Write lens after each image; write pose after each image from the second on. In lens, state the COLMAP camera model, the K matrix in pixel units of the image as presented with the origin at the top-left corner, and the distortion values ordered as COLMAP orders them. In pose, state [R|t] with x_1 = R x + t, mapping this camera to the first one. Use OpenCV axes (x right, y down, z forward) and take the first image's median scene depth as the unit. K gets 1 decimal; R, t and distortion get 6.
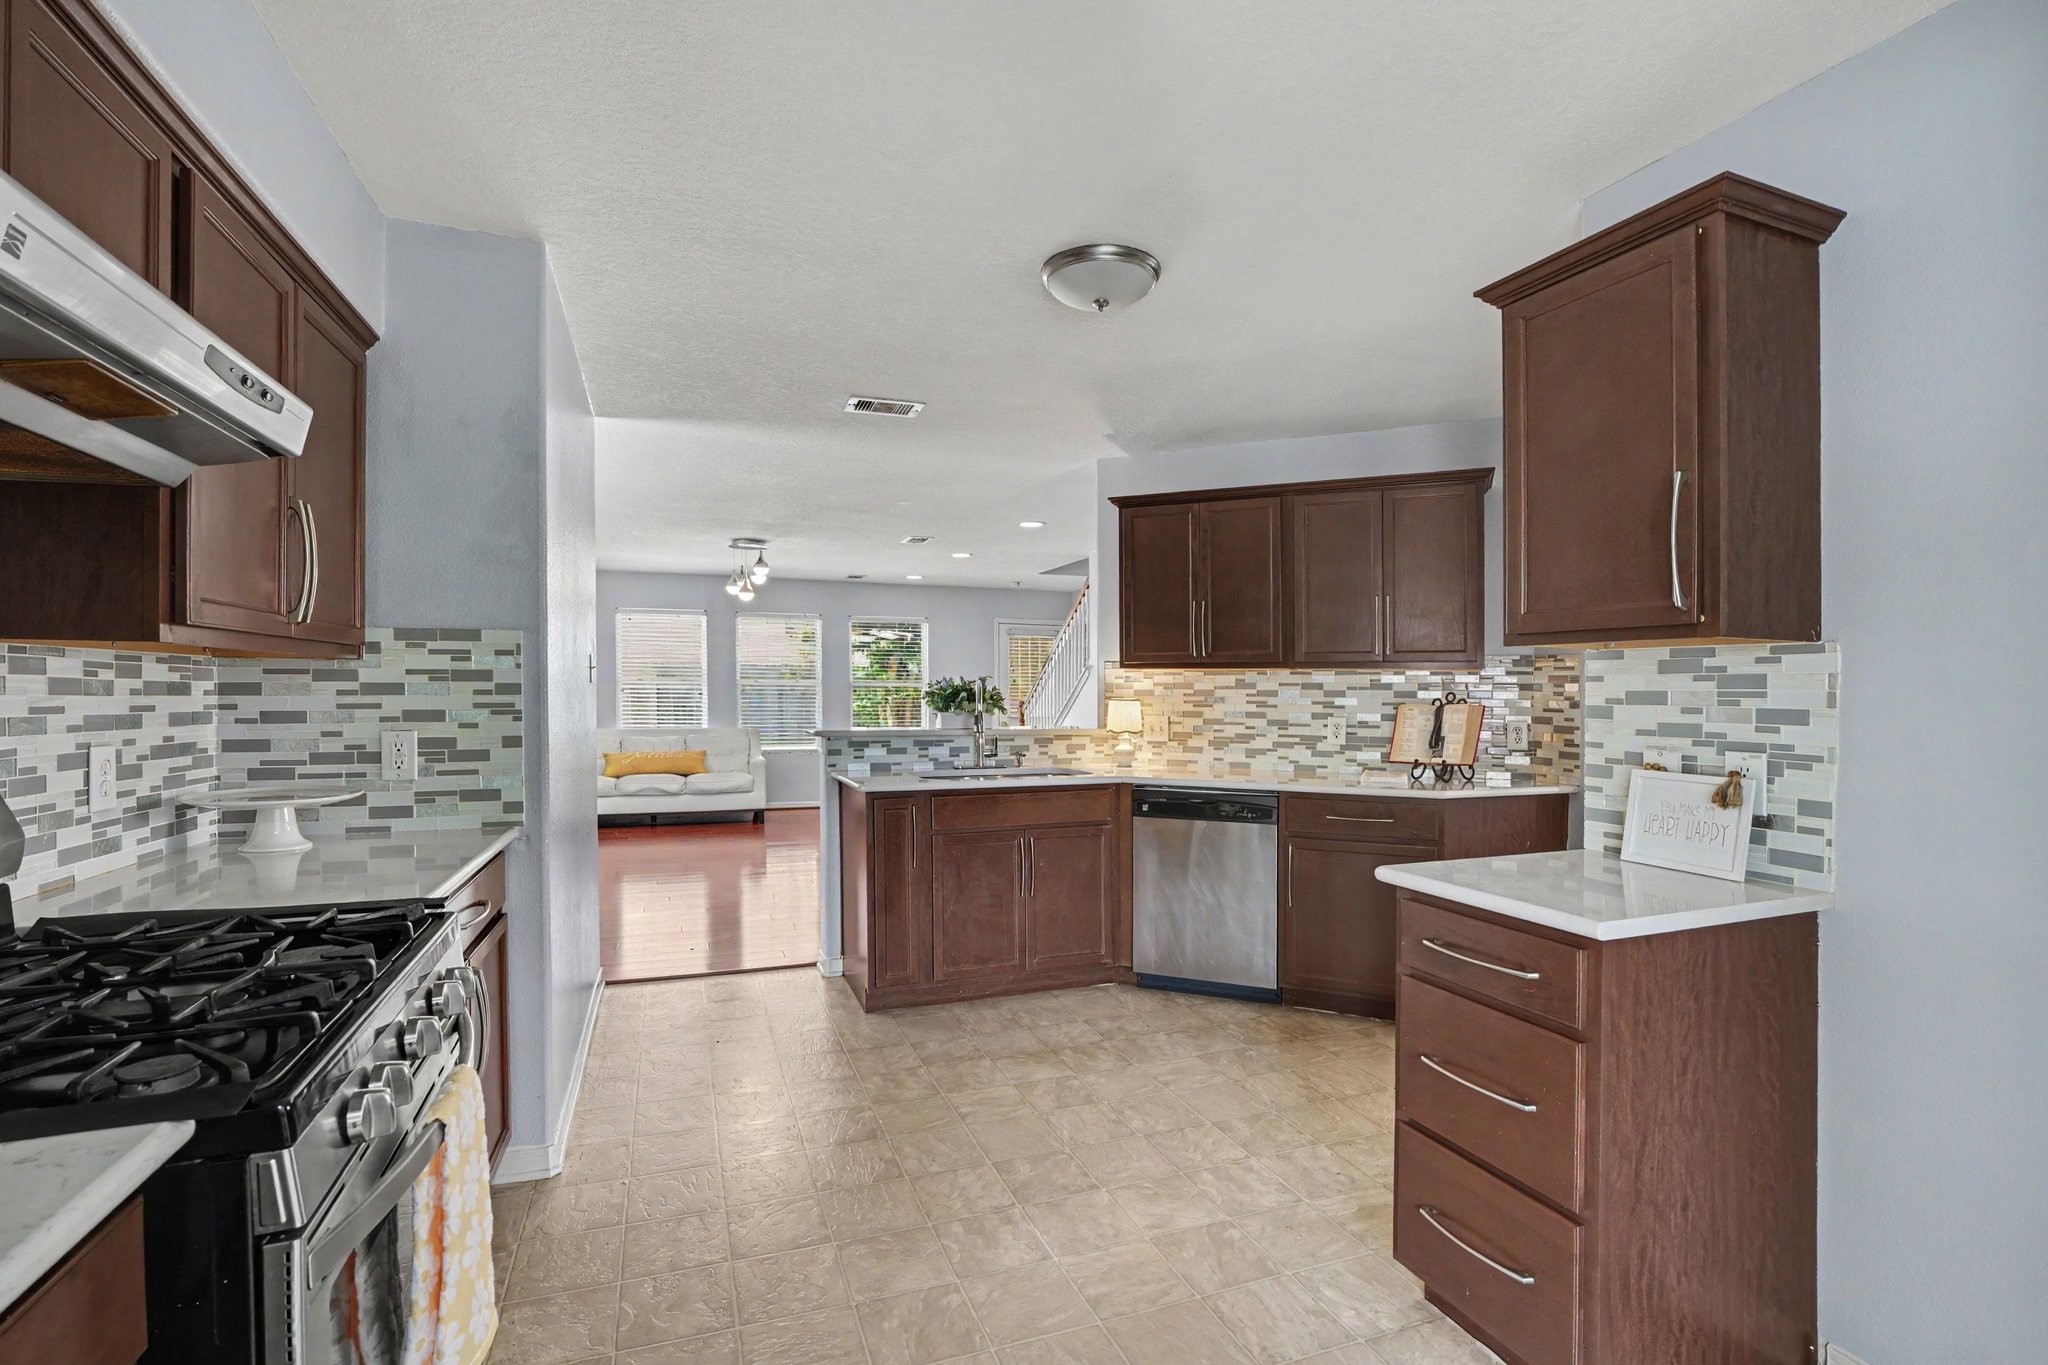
lens RADIAL K [[922.6, 0, 1004.8], [0, 922.6, 695.8], [0, 0, 1]] dist [-0.024063, 0.000542]
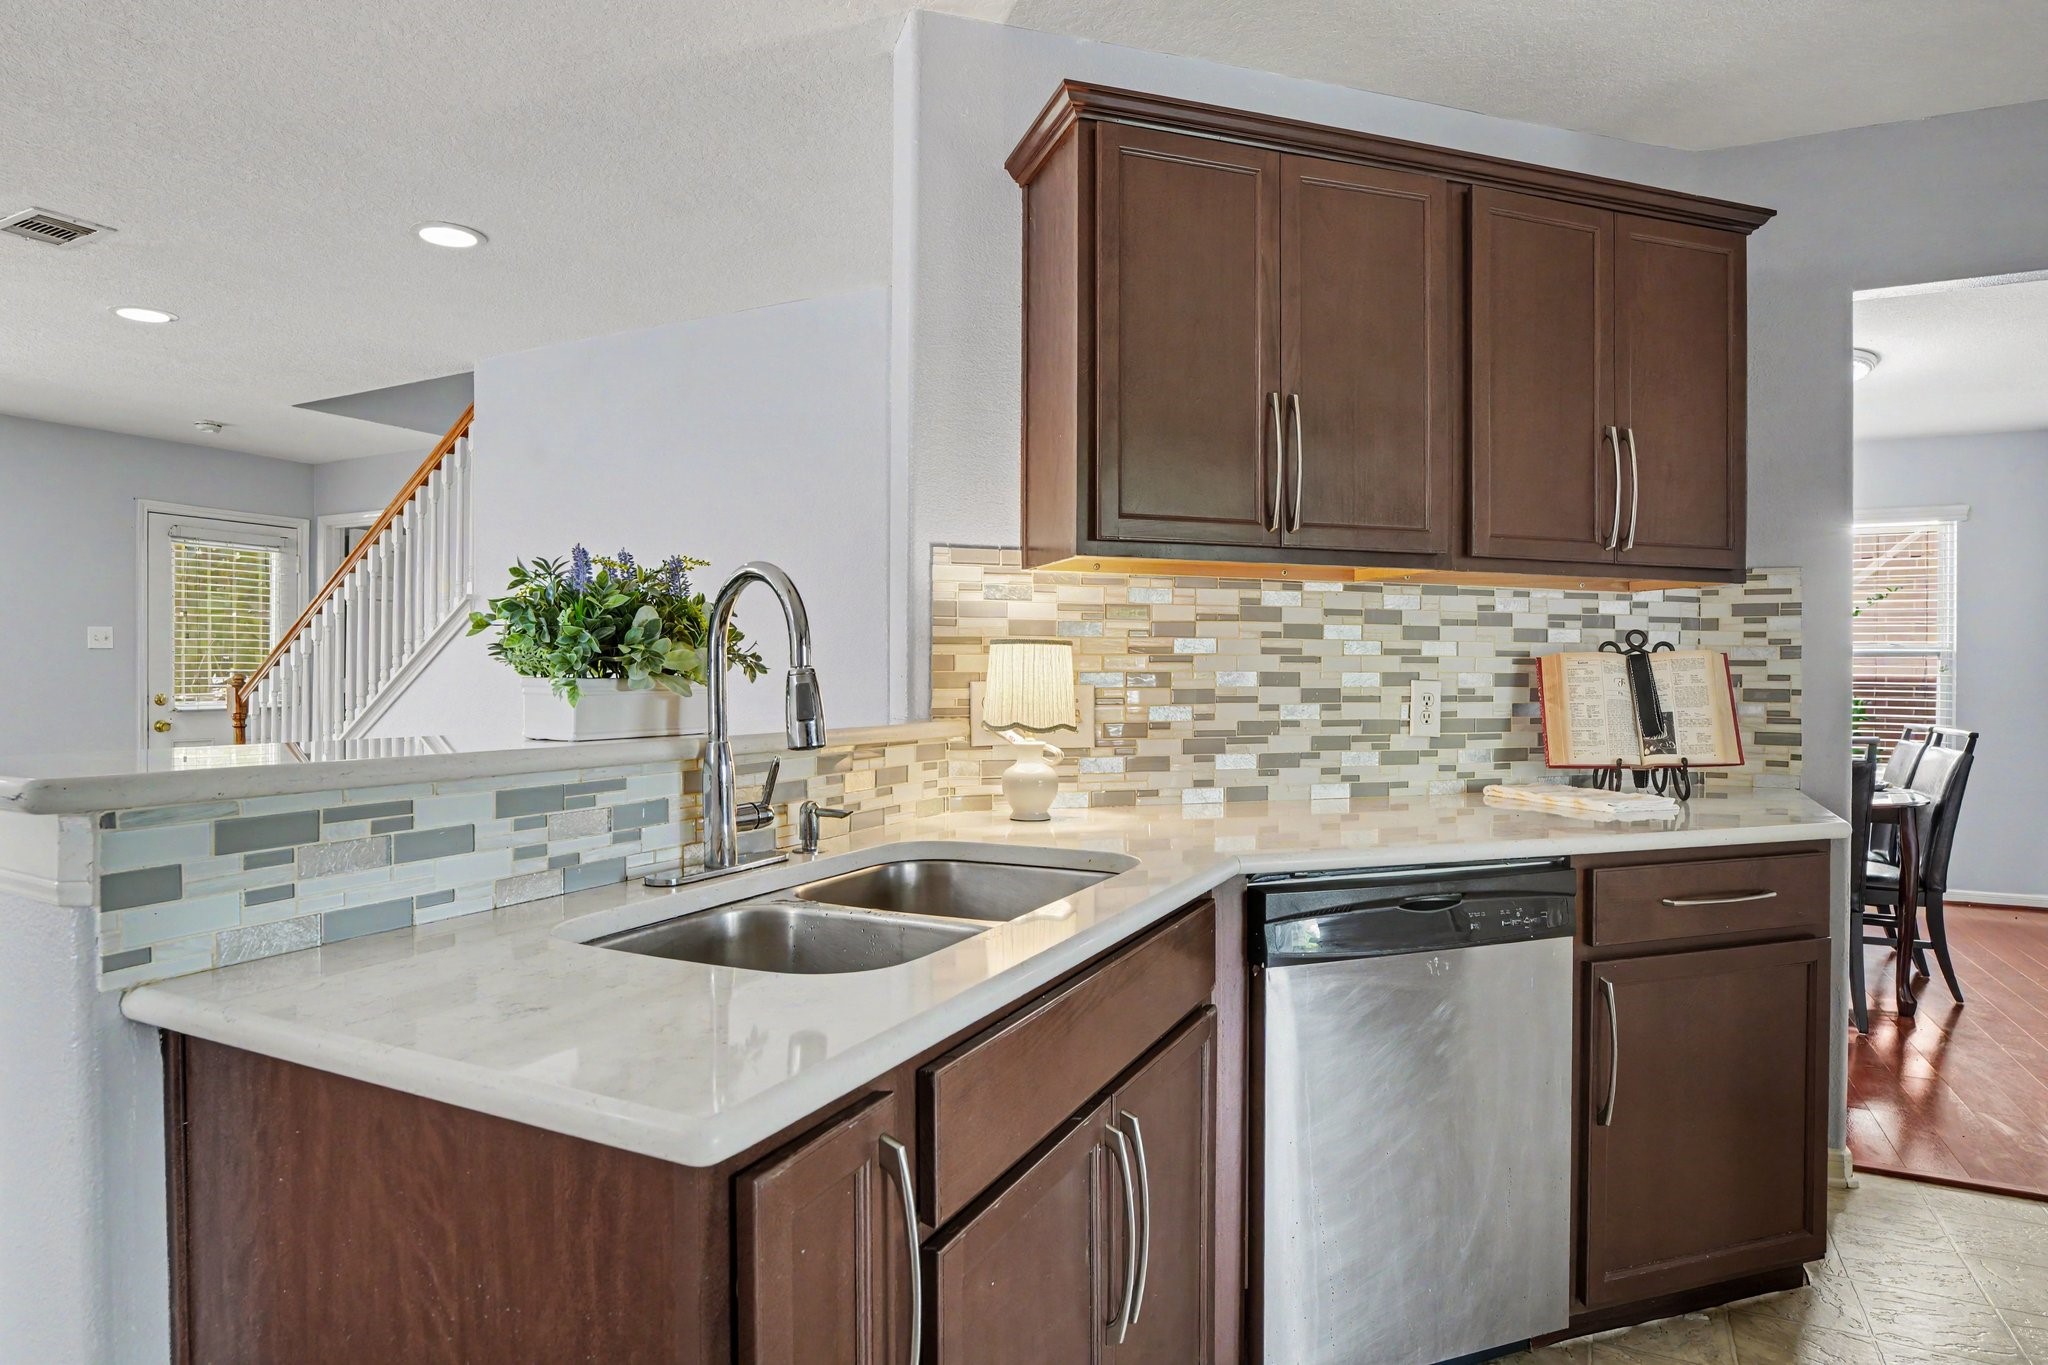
lens RADIAL K [[1174.6, 0, 1024.0], [0, 1174.6, 682.5], [0, 0, 1]] dist [-0.002346, -0.000321]
pose [[0.709365, -0.009691, 0.704775, -0.261871], [0.005533, 0.999951, 0.008180, 0.020431], [-0.704820, -0.001903, 0.709384, 0.811150]]
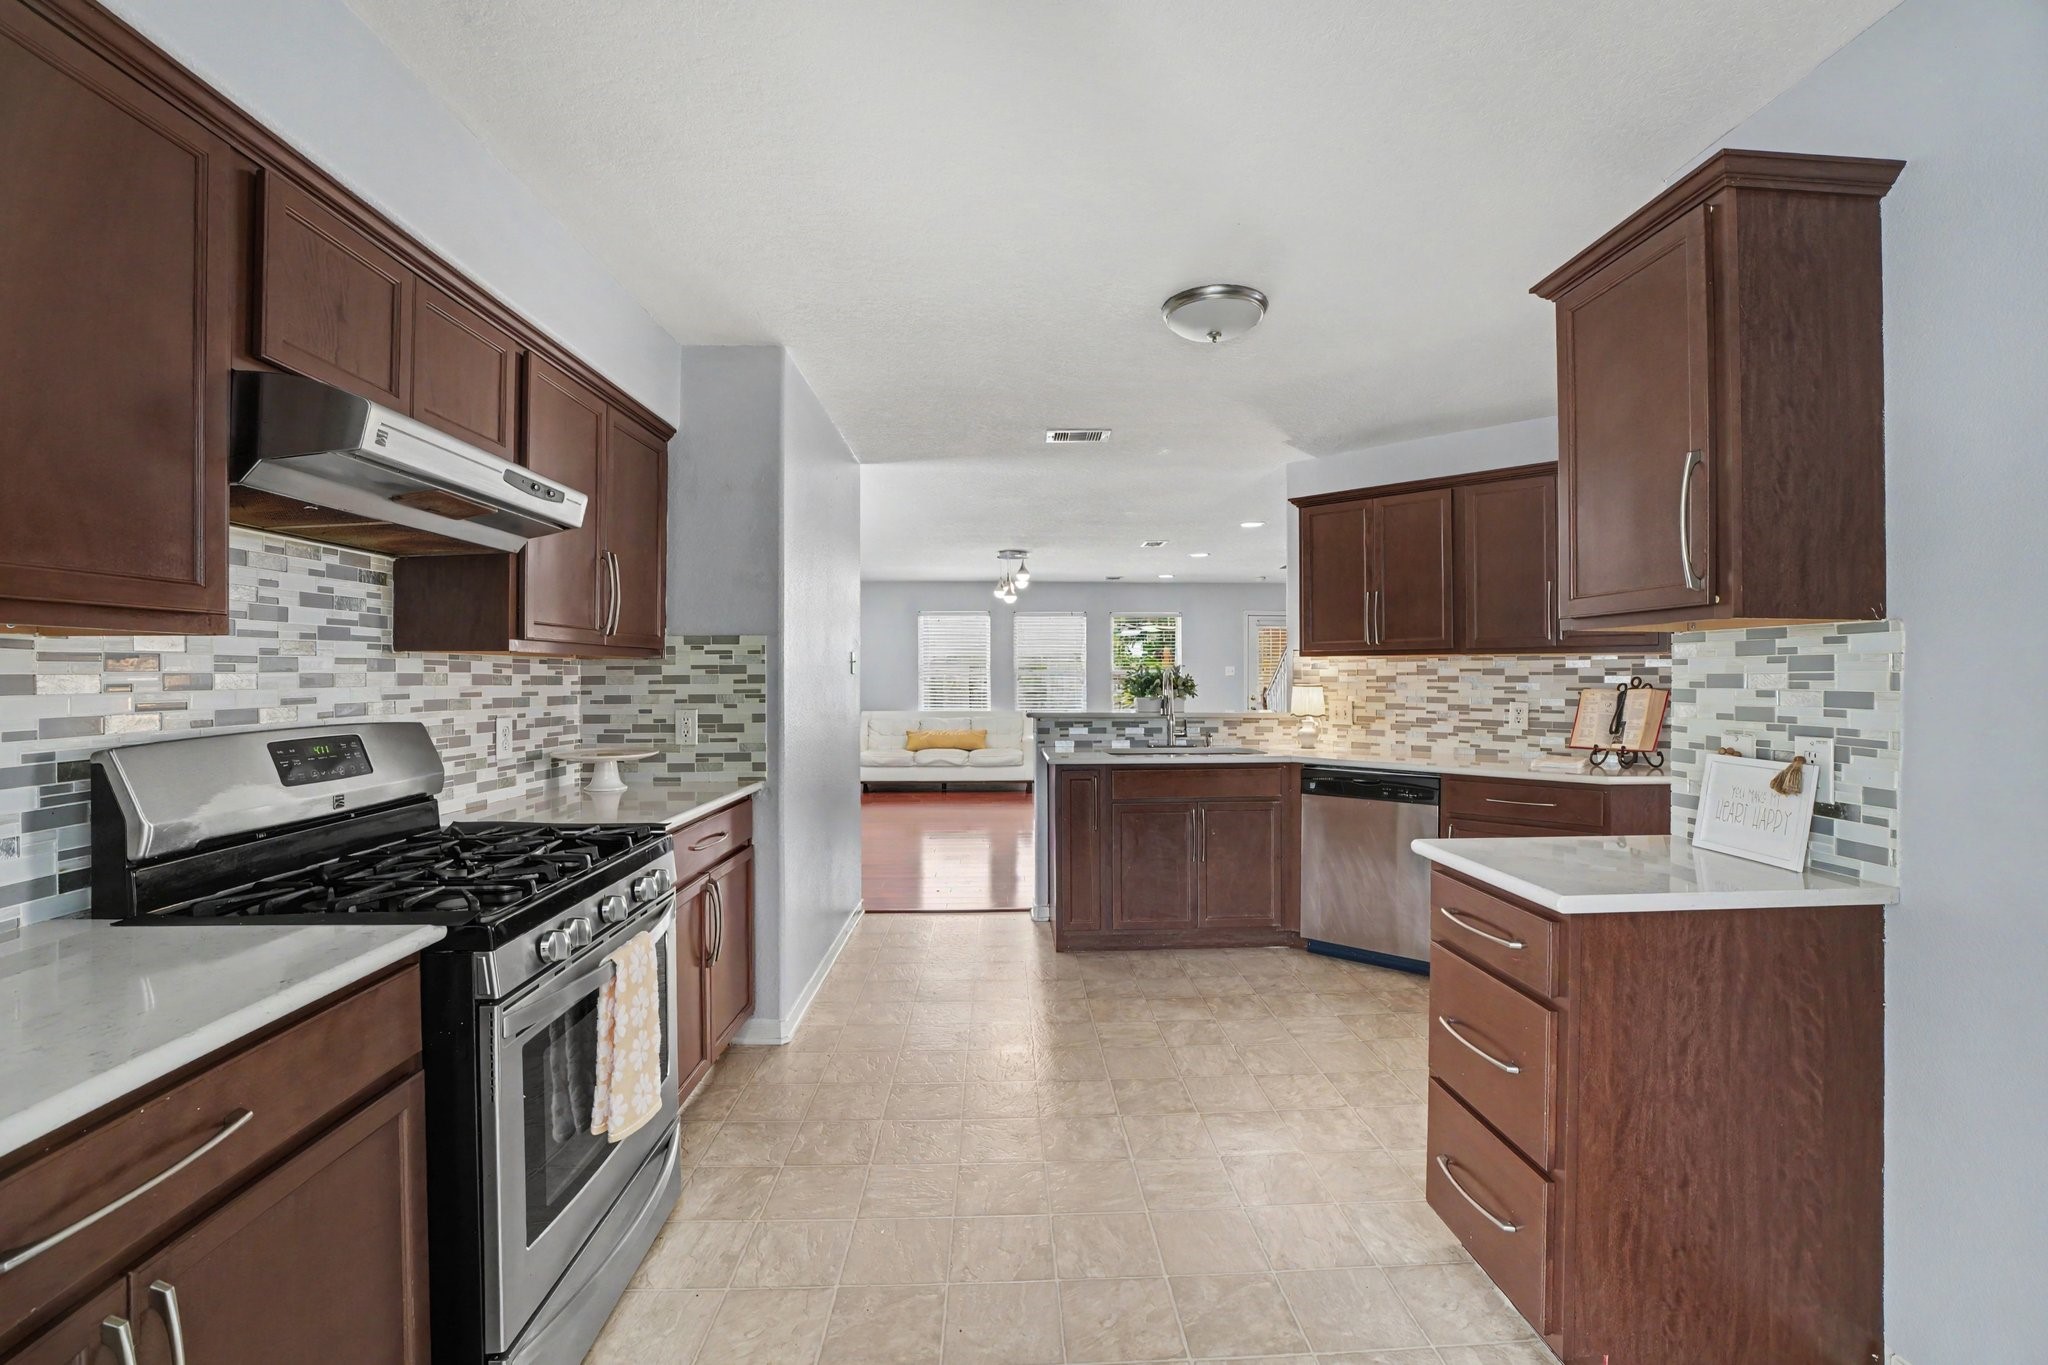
lens RADIAL K [[842.1, 0, 1024.0], [0, 842.1, 682.5], [0, 0, 1]] dist [-0.047389, 0.008516]
pose [[0.949817, -0.005151, -0.312764, 0.149337], [0.004741, 0.999987, -0.002071, 0.001273], [0.312771, 0.000484, 0.949828, -0.035831]]
